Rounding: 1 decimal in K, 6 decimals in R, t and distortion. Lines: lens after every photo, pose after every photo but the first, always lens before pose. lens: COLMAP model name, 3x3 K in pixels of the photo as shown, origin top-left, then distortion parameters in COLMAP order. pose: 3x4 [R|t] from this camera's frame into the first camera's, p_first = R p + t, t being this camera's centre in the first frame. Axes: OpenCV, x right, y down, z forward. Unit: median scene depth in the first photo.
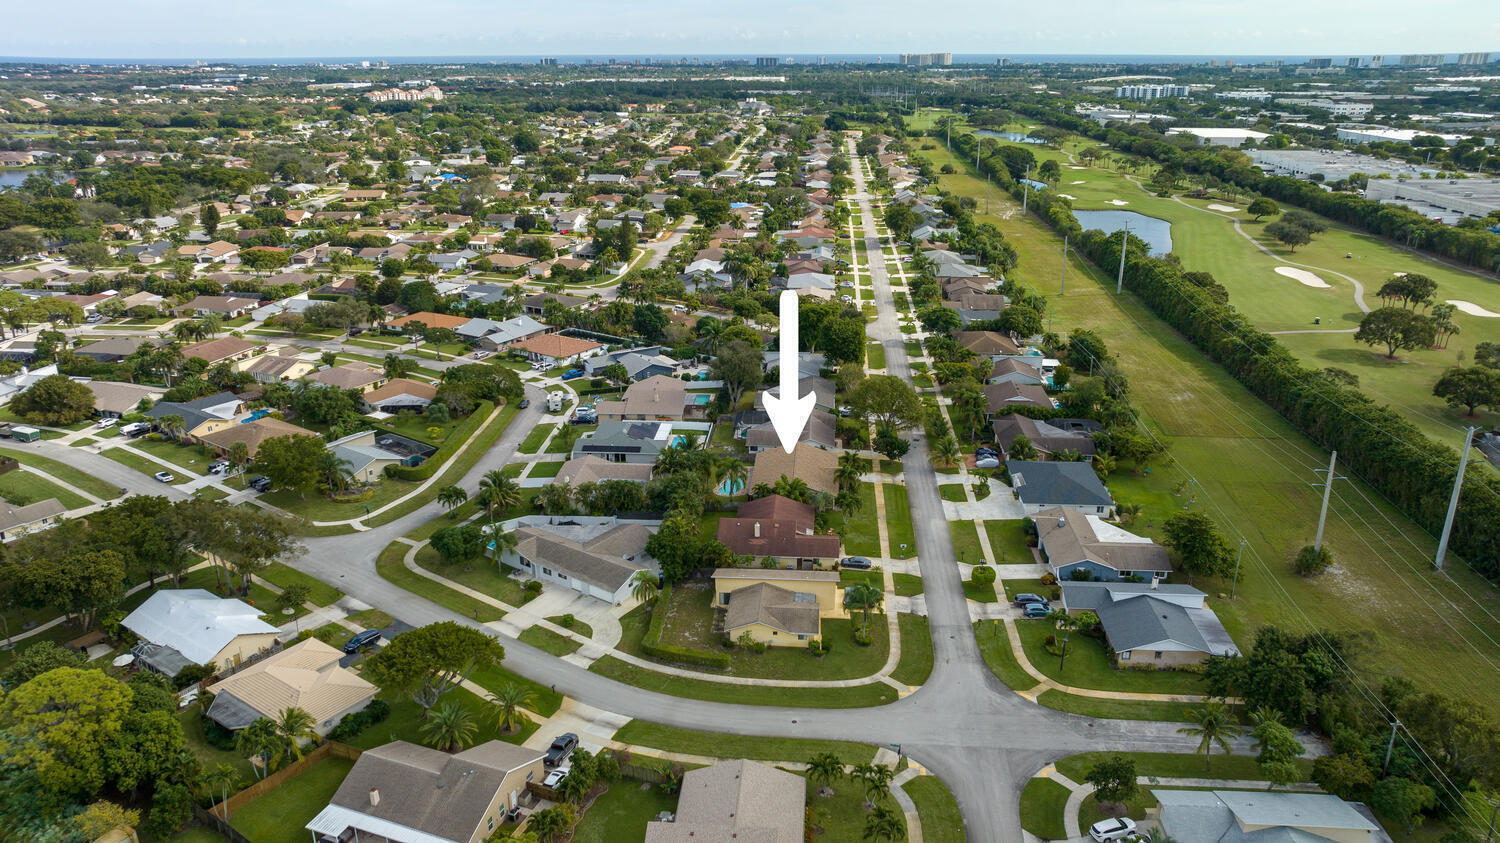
lens RADIAL K [[1073.6, 0, 750.0], [0, 1073.6, 421.5], [0, 0, 1]] dist [-0.005325, -0.001763]
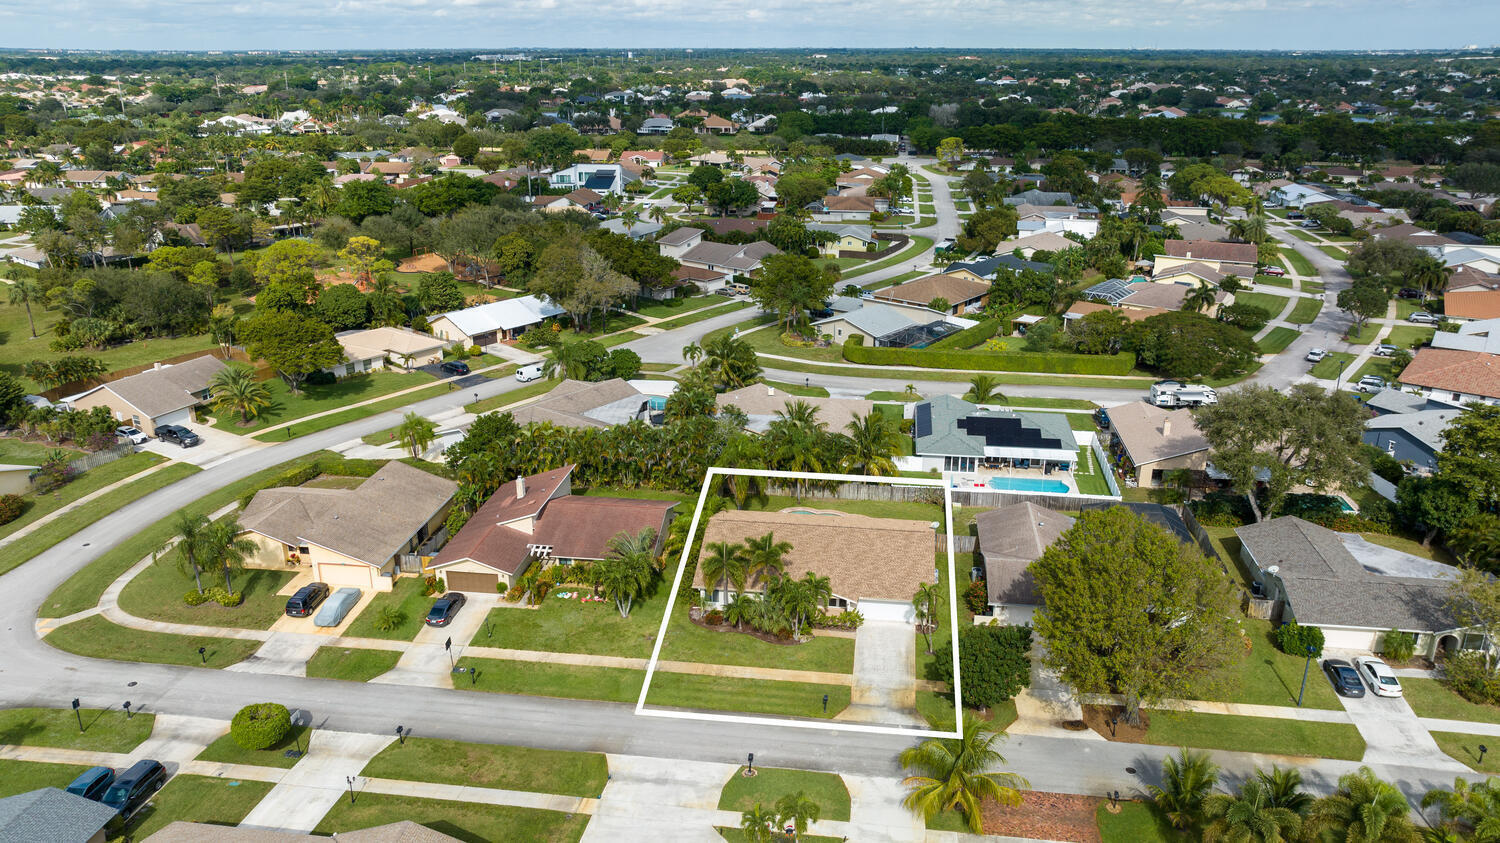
lens RADIAL K [[1073.6, 0, 750.0], [0, 1073.6, 421.5], [0, 0, 1]] dist [-0.005325, -0.001763]
pose [[-0.064274, 0.342954, -0.937151, 0.646328], [-0.330179, 0.878893, 0.344280, -0.216077], [0.941728, 0.331555, 0.056746, 1.232331]]
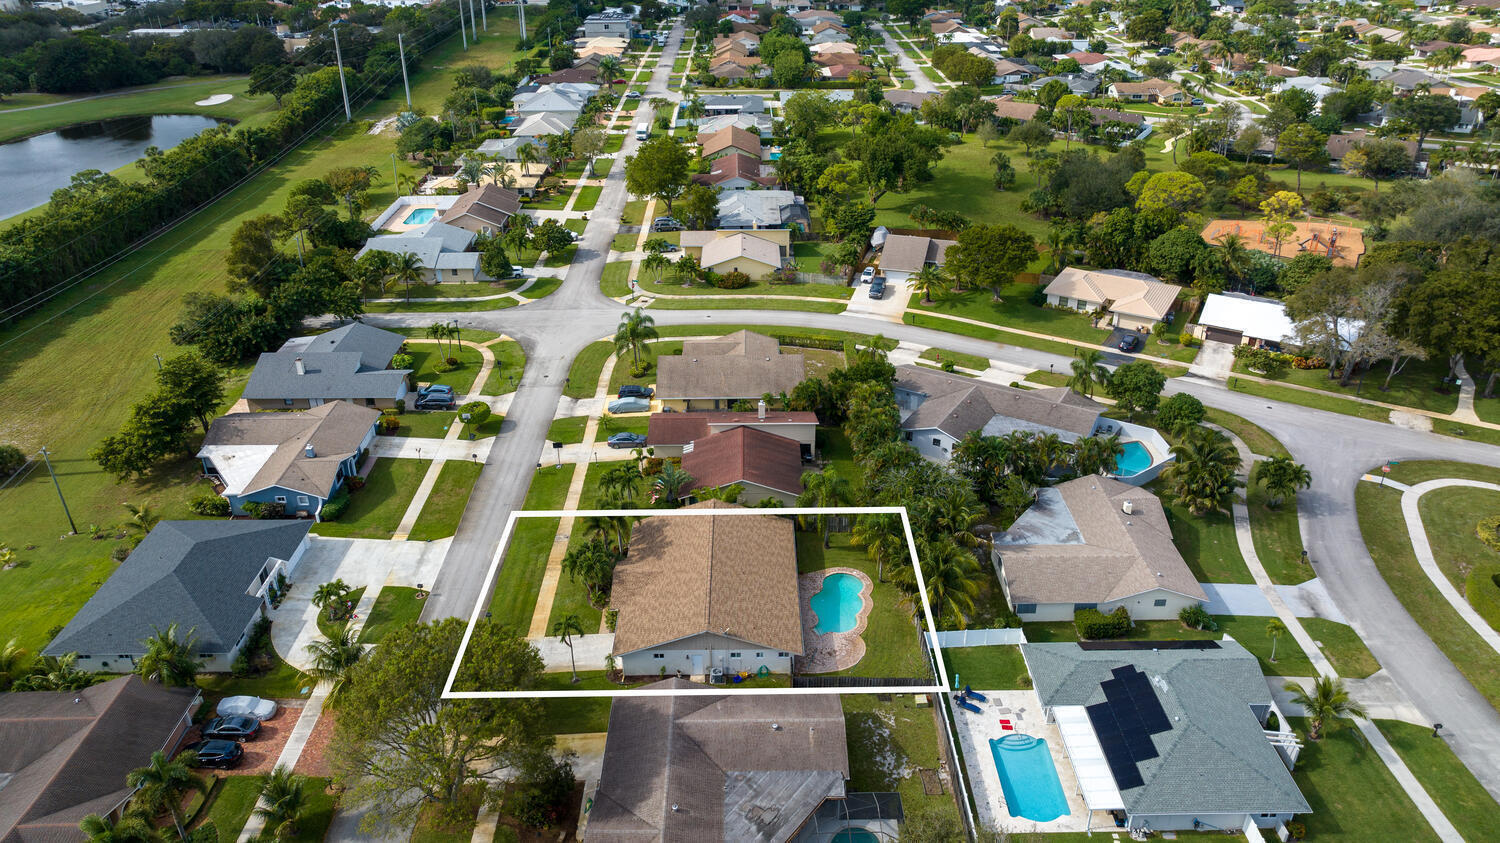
lens RADIAL K [[1073.6, 0, 750.0], [0, 1073.6, 421.5], [0, 0, 1]] dist [-0.005325, -0.001763]
pose [[-0.996534, 0.050819, -0.065857, 0.071603], [-0.013453, 0.682813, 0.730469, -0.484410], [0.082090, 0.728824, -0.679763, 1.714535]]
